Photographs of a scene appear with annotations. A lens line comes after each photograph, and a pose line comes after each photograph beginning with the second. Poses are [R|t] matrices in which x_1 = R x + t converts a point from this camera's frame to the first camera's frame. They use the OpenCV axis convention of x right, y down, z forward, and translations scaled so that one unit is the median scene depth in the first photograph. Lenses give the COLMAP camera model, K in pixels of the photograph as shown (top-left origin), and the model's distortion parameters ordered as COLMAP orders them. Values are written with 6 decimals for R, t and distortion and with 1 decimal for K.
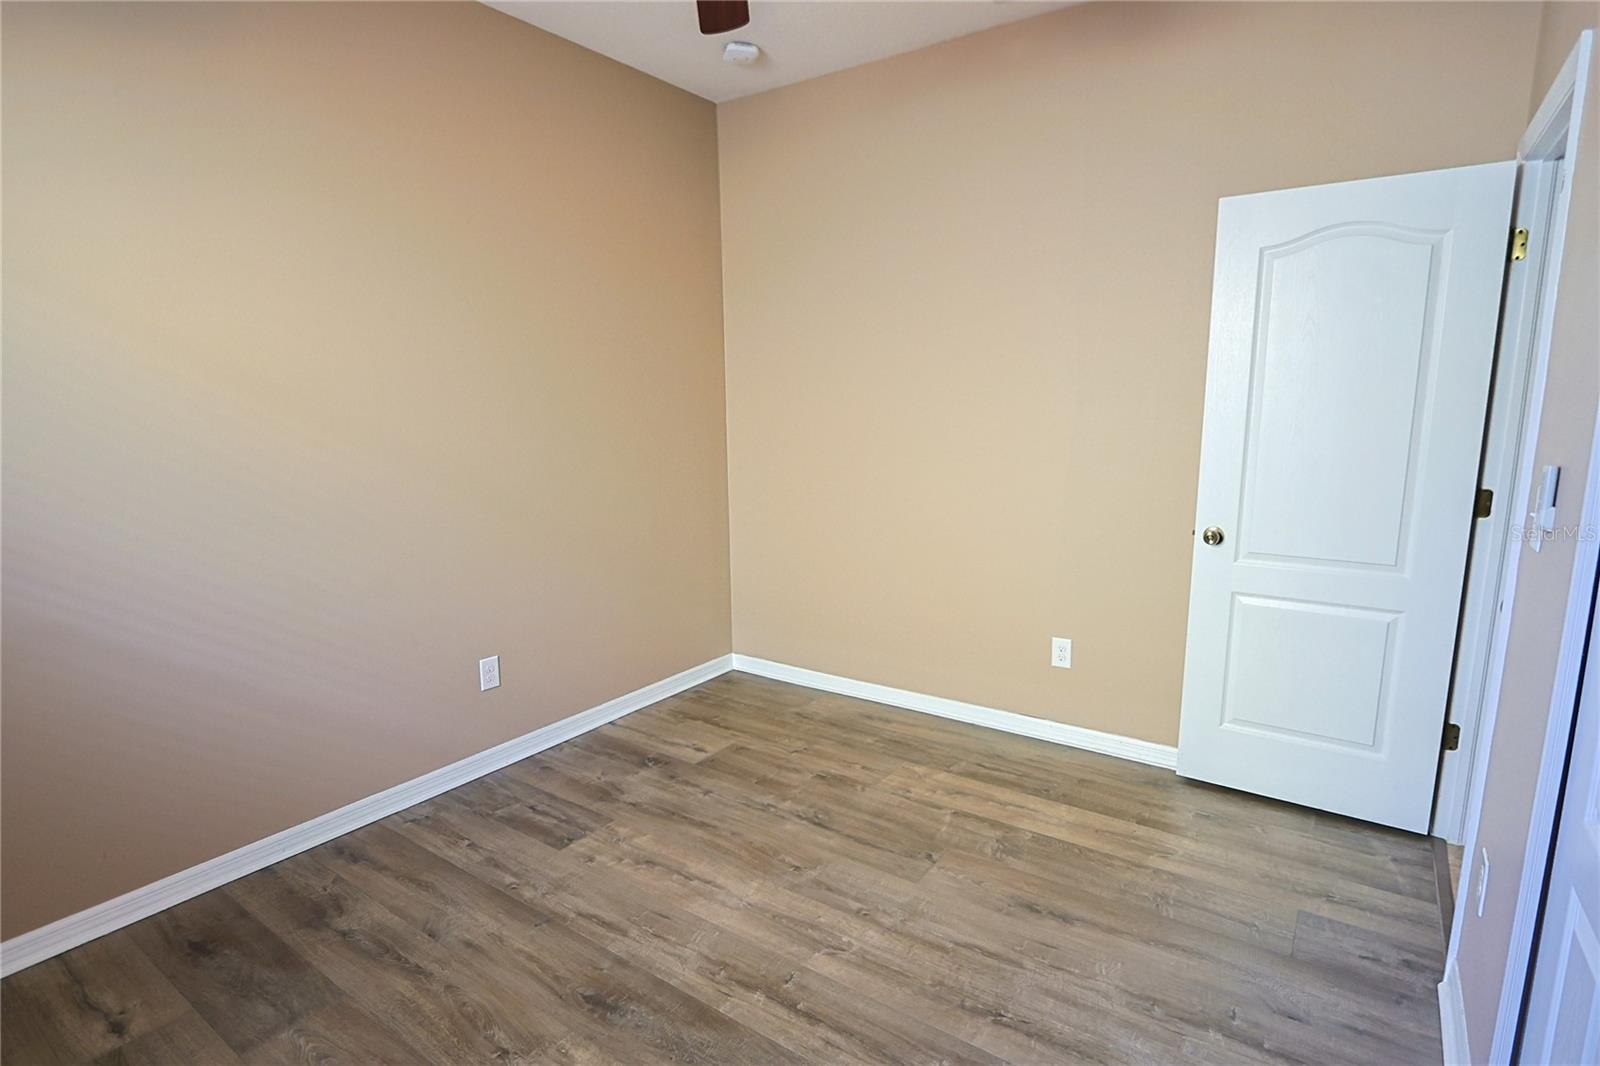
lens RADIAL K [[809.8, 0, 801.4], [0, 809.8, 544.9], [0, 0, 1]] dist [-0.021074, 0.001265]
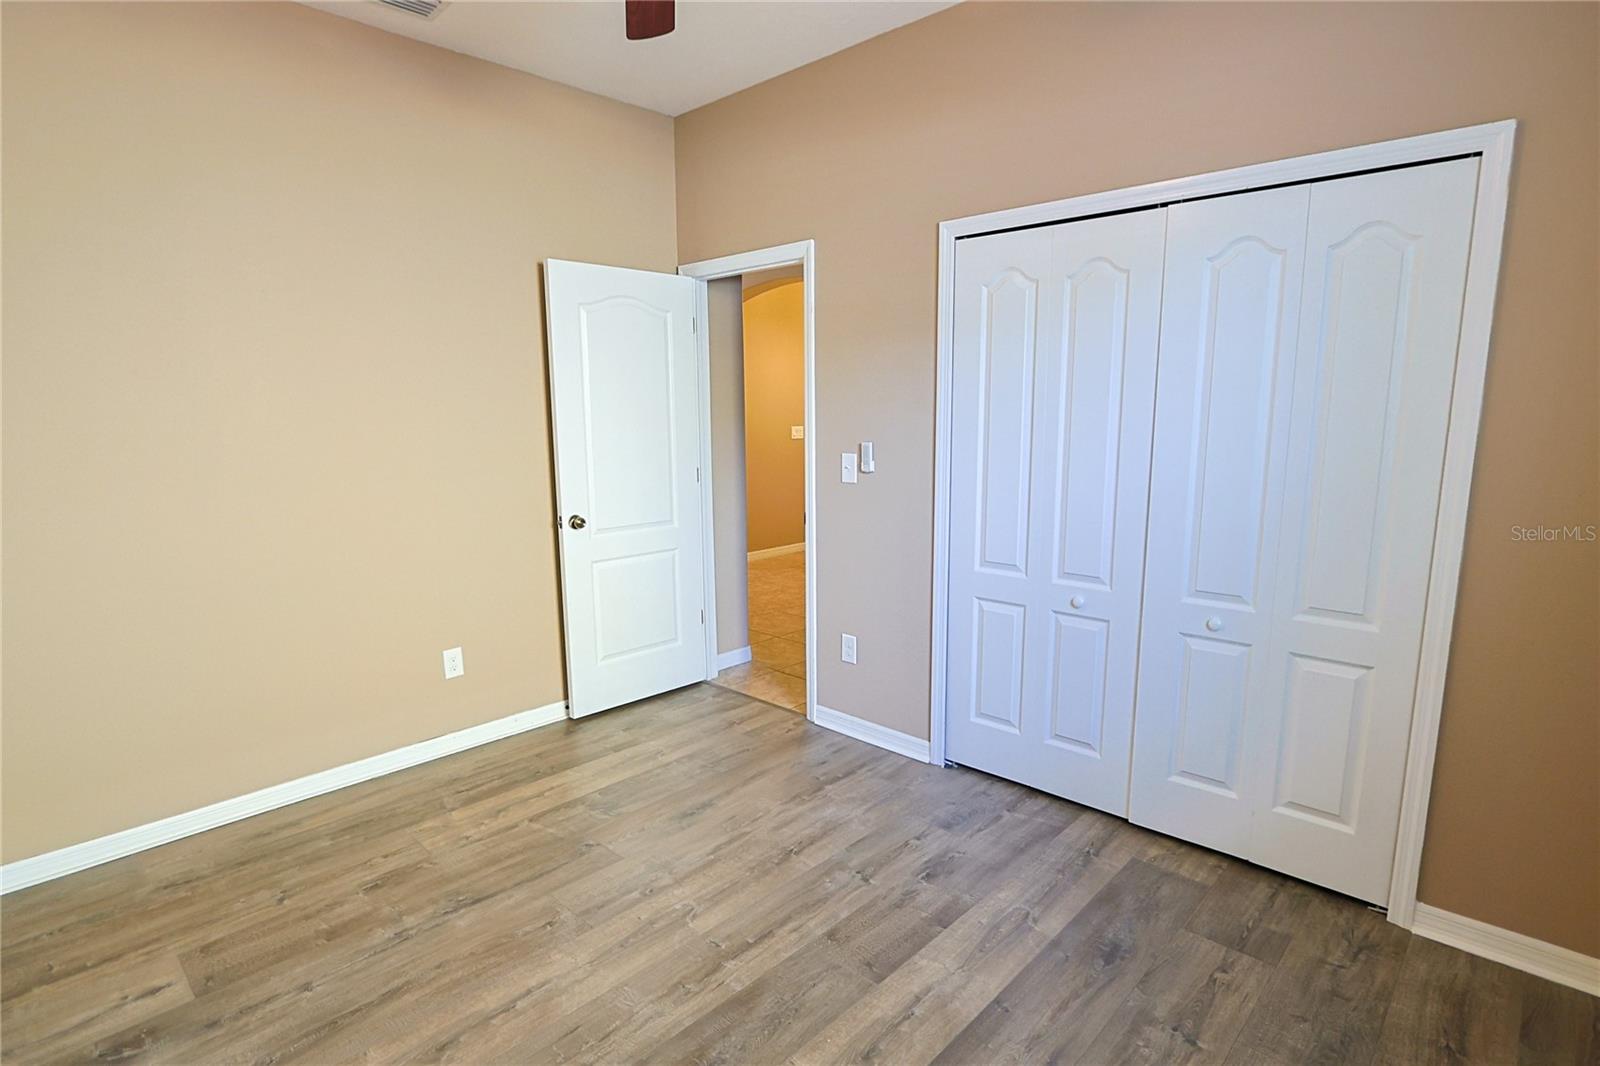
lens RADIAL K [[809.8, 0, 801.4], [0, 809.8, 544.9], [0, 0, 1]] dist [-0.021074, 0.001265]
pose [[0.145186, -0.156157, 0.977004, -0.738089], [0.178821, 0.975346, 0.129318, -0.082486], [-0.973111, 0.155933, 0.169531, 0.463141]]
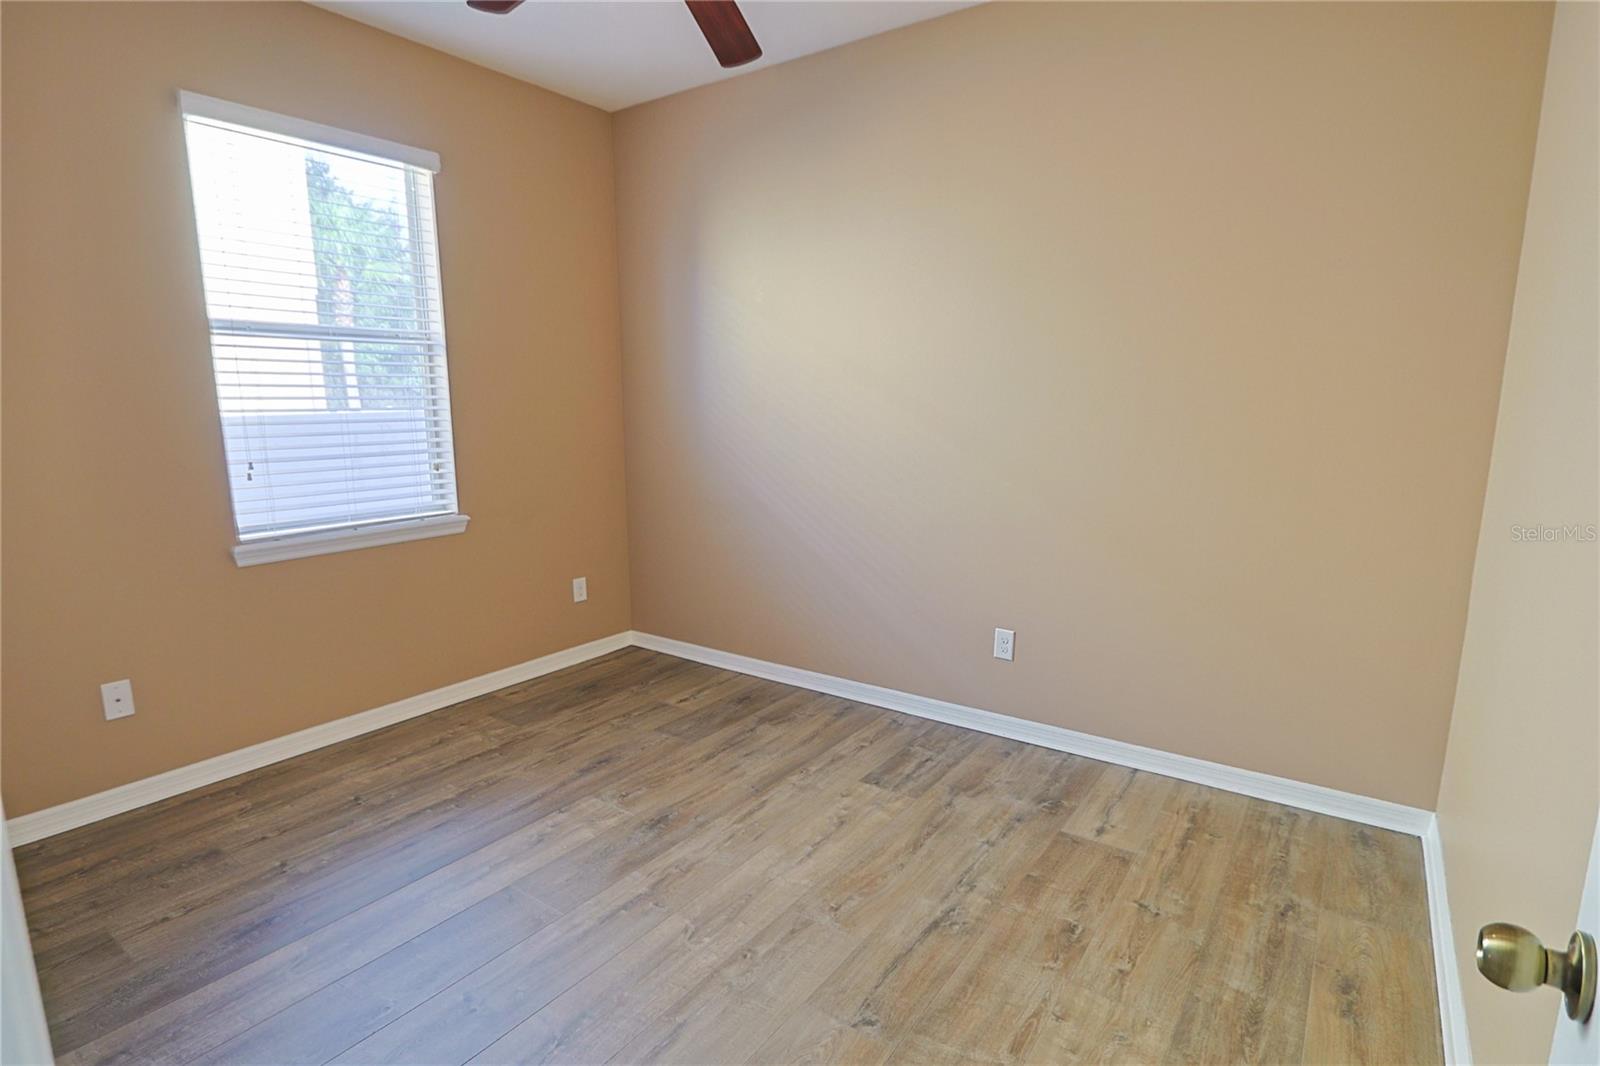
lens RADIAL K [[809.8, 0, 801.4], [0, 809.8, 544.9], [0, 0, 1]] dist [-0.021074, 0.001265]
pose [[0.000237, 0.186318, -0.982490, 0.740008], [-0.173759, 0.967552, 0.183443, -0.135222], [0.984788, 0.170673, 0.032604, 0.806105]]
